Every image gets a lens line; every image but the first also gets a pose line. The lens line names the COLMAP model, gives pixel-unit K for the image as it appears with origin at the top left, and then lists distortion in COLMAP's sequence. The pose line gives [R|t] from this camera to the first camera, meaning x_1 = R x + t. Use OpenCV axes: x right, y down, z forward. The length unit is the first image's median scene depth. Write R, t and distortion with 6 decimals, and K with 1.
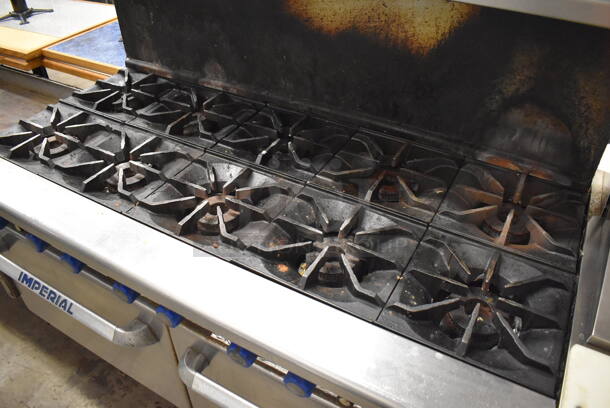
lens RADIAL K [[474.6, 0, 305.1], [0, 474.6, 198.5], [0, 0, 1]] dist [-0.093233, 0.014336]
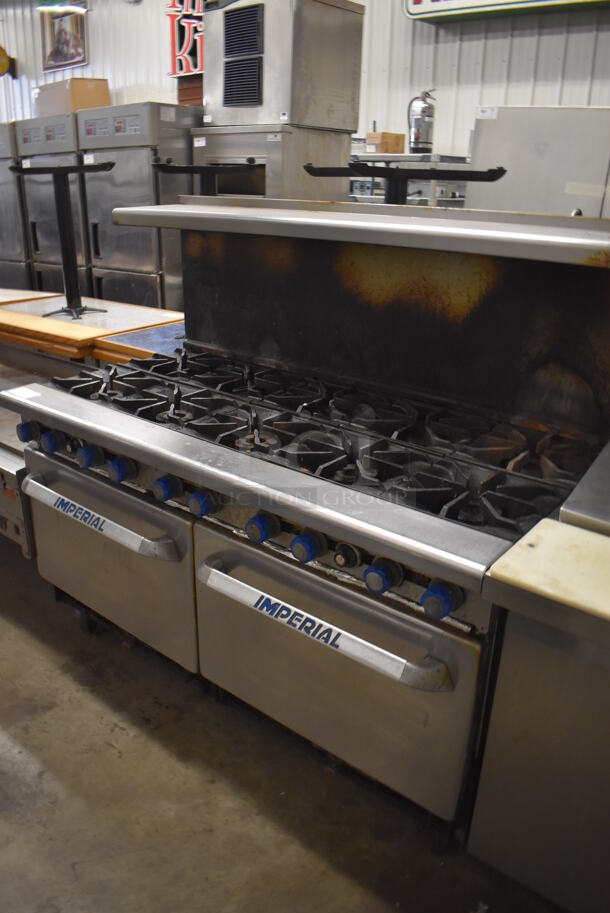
lens RADIAL K [[710.3, 0, 310.6], [0, 710.3, 456.0], [0, 0, 1]] dist [-0.093233, 0.014336]
pose [[0.987606, 0.076910, -0.136816, 0.150434], [-0.112470, 0.954807, -0.275126, 0.444483], [0.109473, 0.287104, 0.951623, -0.472829]]
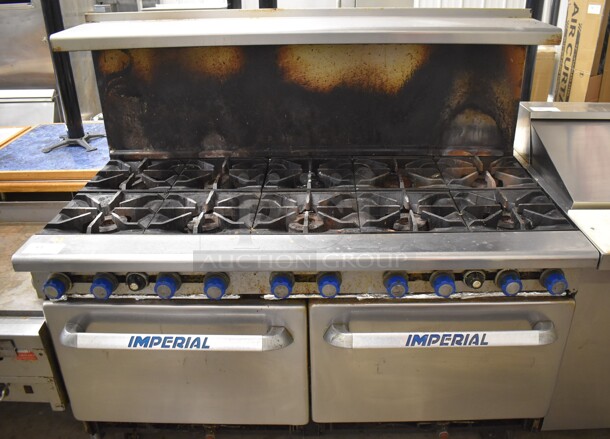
lens RADIAL K [[536.7, 0, 329.1], [0, 536.7, 213.3], [0, 0, 1]] dist [-0.084892, -0.001987]
pose [[0.868359, -0.220828, 0.444058, -0.700751], [0.311419, 0.939648, -0.141700, 0.206189], [-0.385968, 0.261335, 0.884722, -0.280395]]
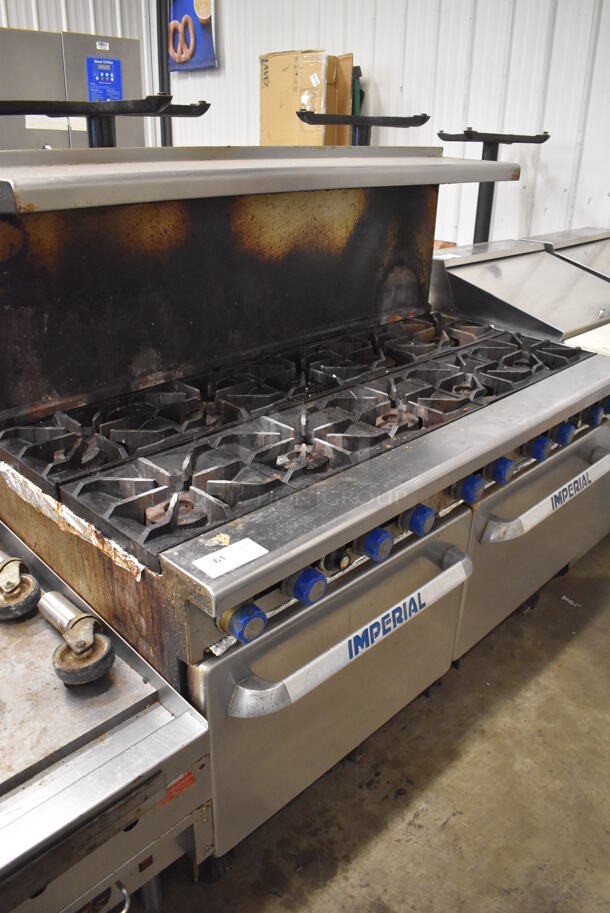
lens RADIAL K [[710.3, 0, 313.6], [0, 710.3, 459.4], [0, 0, 1]] dist [-0.093233, 0.014336]
pose [[0.248627, -0.409579, 0.877741, -1.410695], [0.578232, 0.789766, 0.204738, -0.279693], [-0.777066, 0.456635, 0.433189, 0.486293]]
